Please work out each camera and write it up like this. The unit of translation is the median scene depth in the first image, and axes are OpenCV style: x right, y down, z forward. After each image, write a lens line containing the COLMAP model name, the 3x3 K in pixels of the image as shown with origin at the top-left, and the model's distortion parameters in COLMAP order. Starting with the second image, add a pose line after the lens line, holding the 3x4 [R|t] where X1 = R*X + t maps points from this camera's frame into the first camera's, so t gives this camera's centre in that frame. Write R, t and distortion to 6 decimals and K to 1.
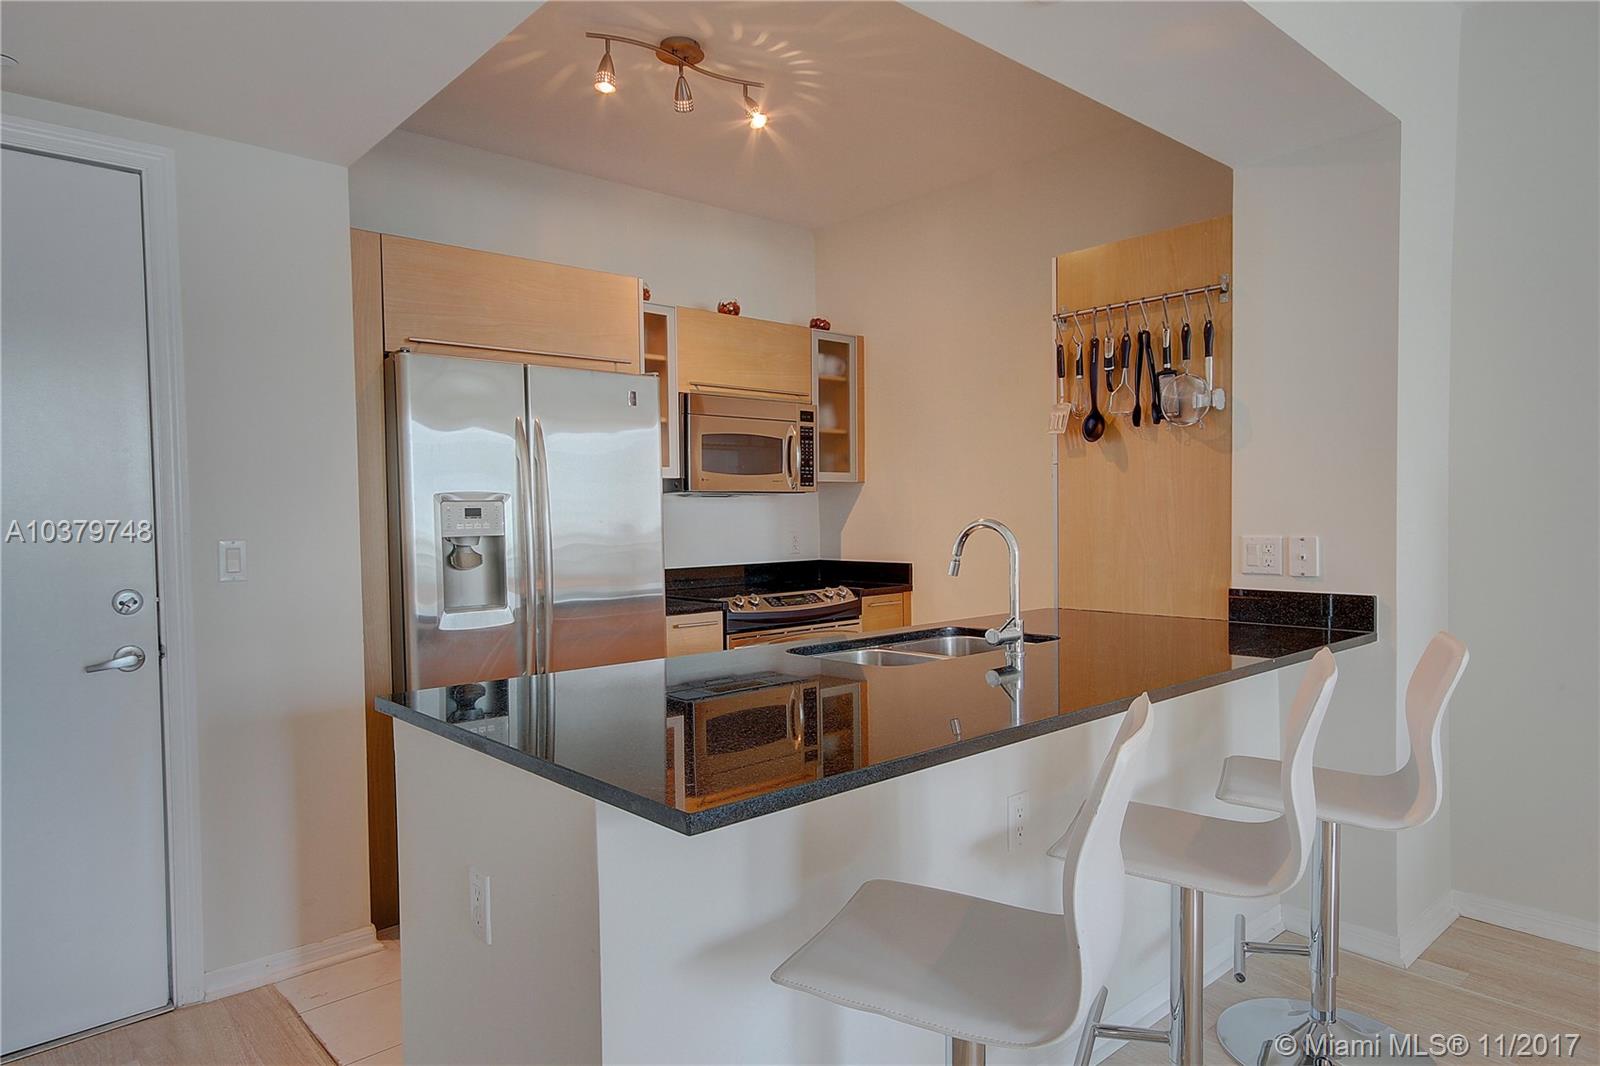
lens RADIAL K [[985.1, 0, 809.4], [0, 985.1, 535.2], [0, 0, 1]] dist [0.038127, 0.000714]
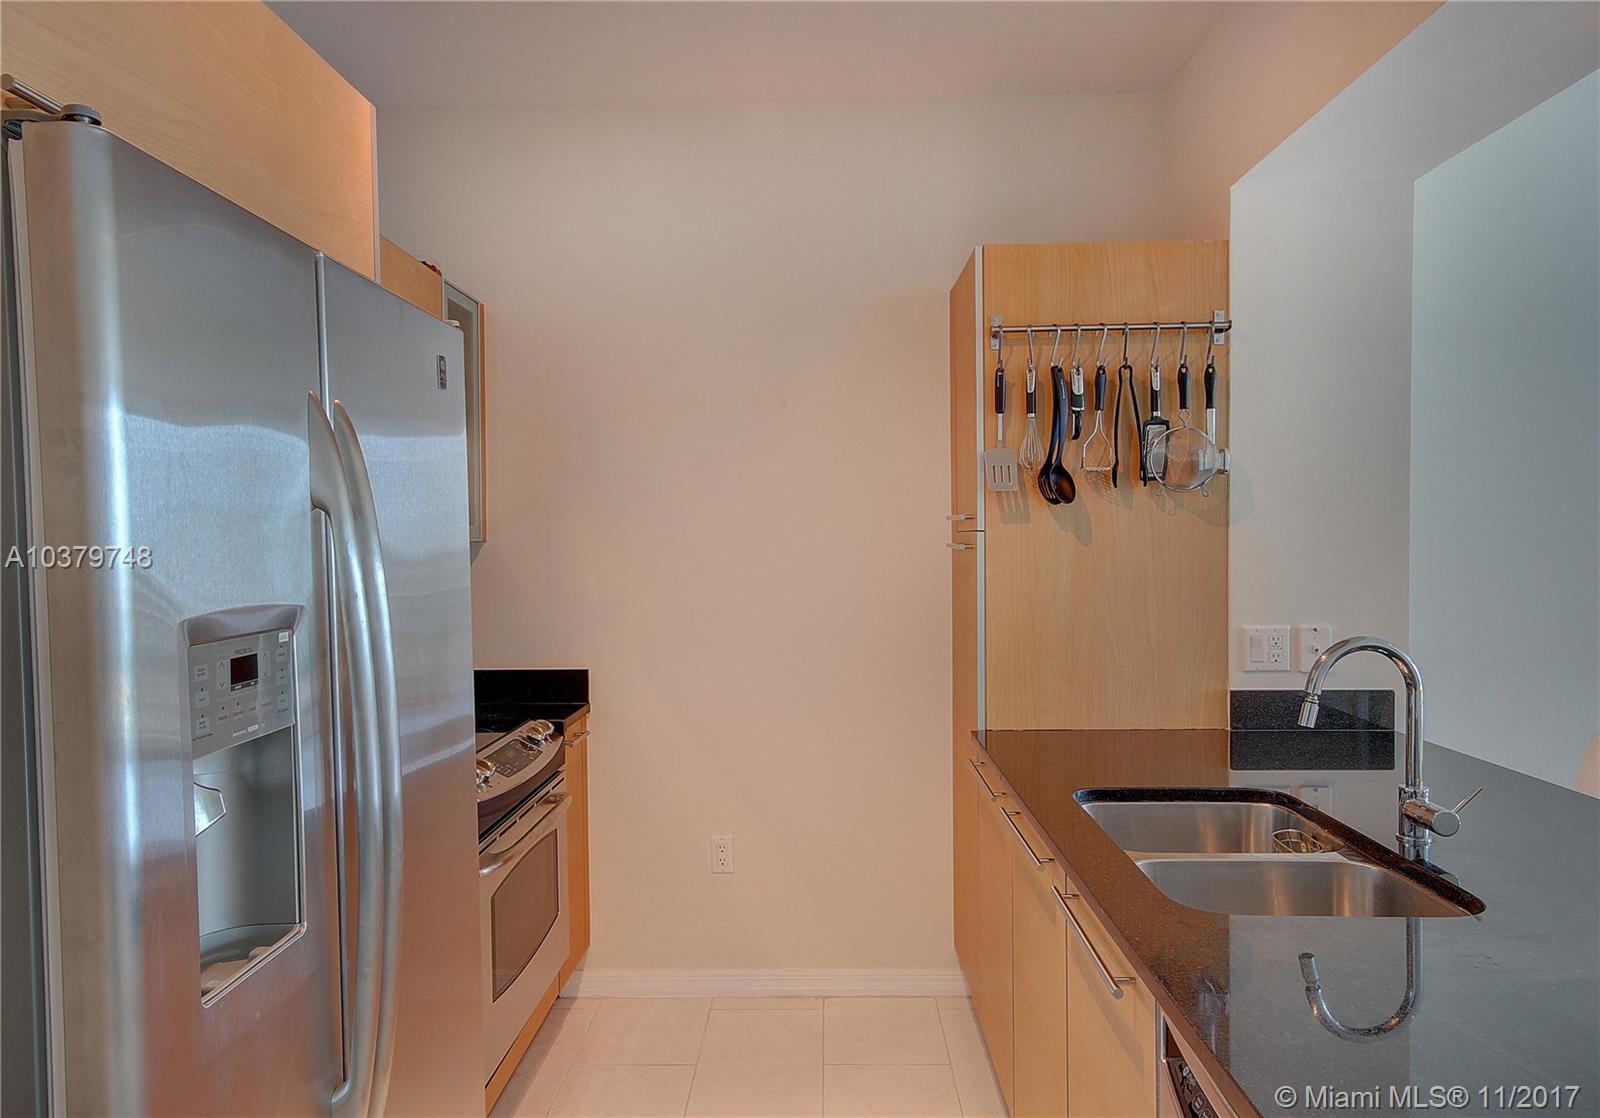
lens RADIAL K [[1094.8, 0, 804.4], [0, 1094.8, 576.7], [0, 0, 1]] dist [-0.010069, 0.012560]
pose [[0.682828, -0.015898, 0.730407, -0.455859], [0.020288, 0.999790, 0.002795, -0.048217], [-0.730298, 0.012910, 0.683007, 0.596522]]
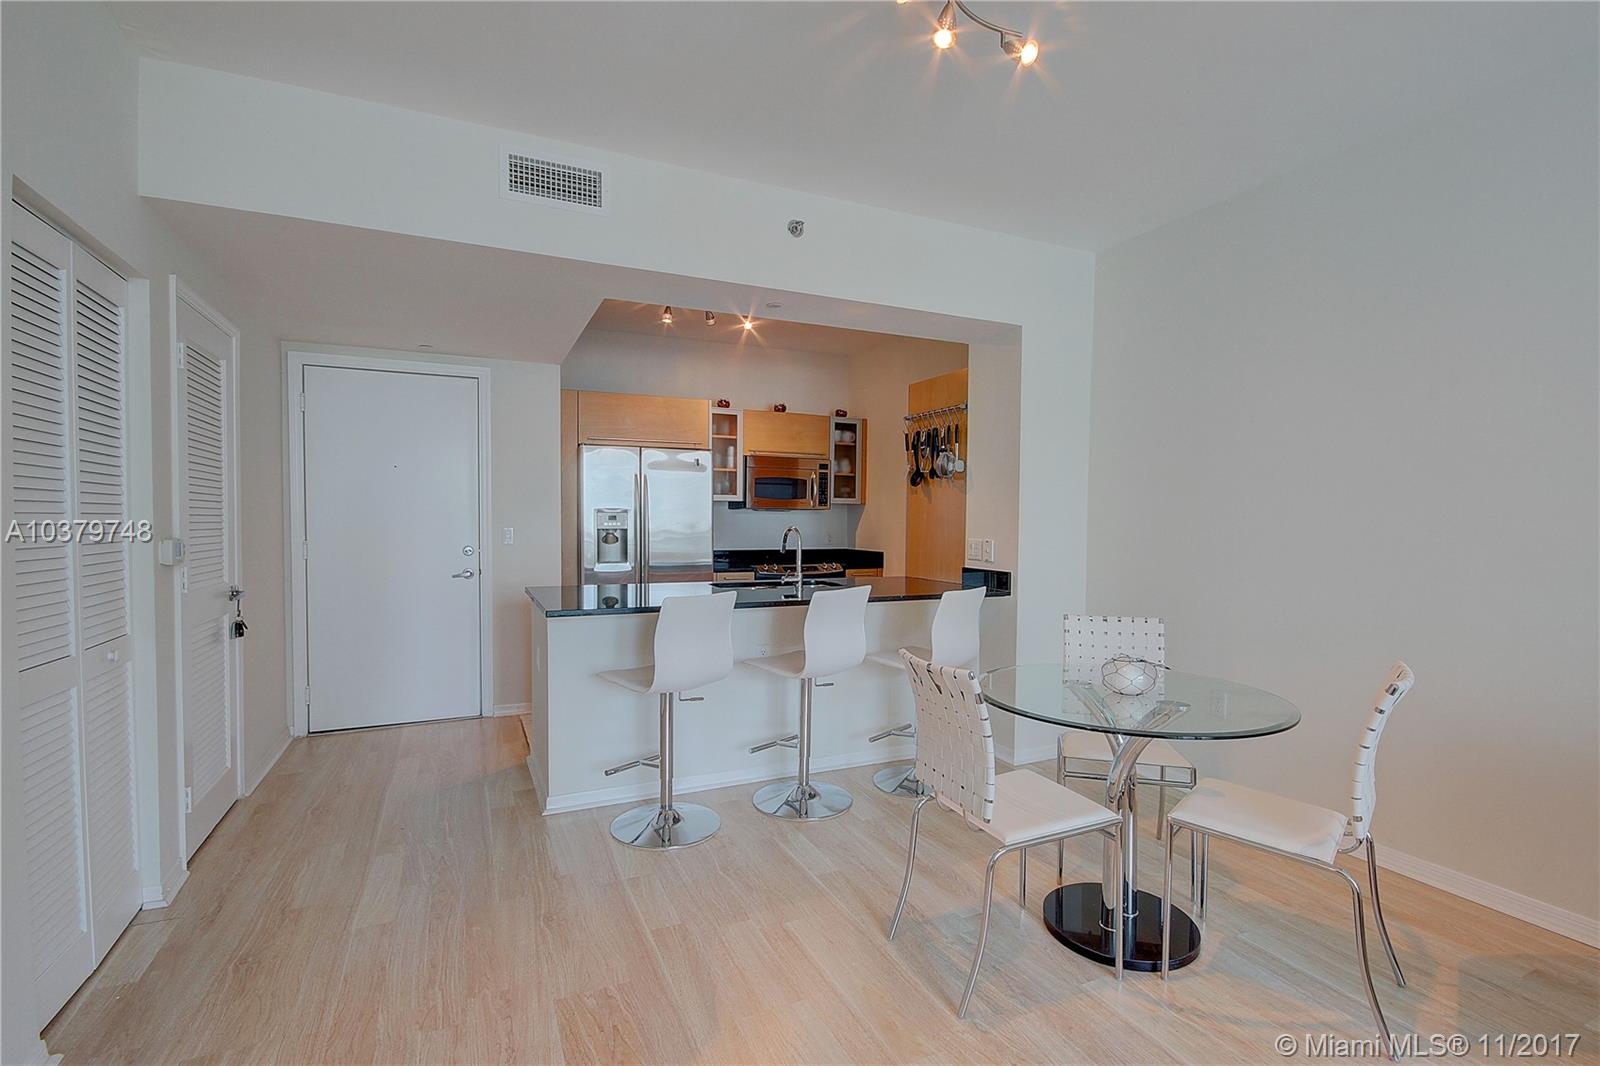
lens RADIAL K [[749.1, 0, 810.6], [0, 749.1, 534.5], [0, 0, 1]] dist [0.015103, -0.009237]
pose [[0.954762, 0.028249, -0.296026, 0.531681], [-0.028425, 0.999589, 0.003710, -0.004280], [0.296009, 0.004872, 0.955173, -0.412659]]
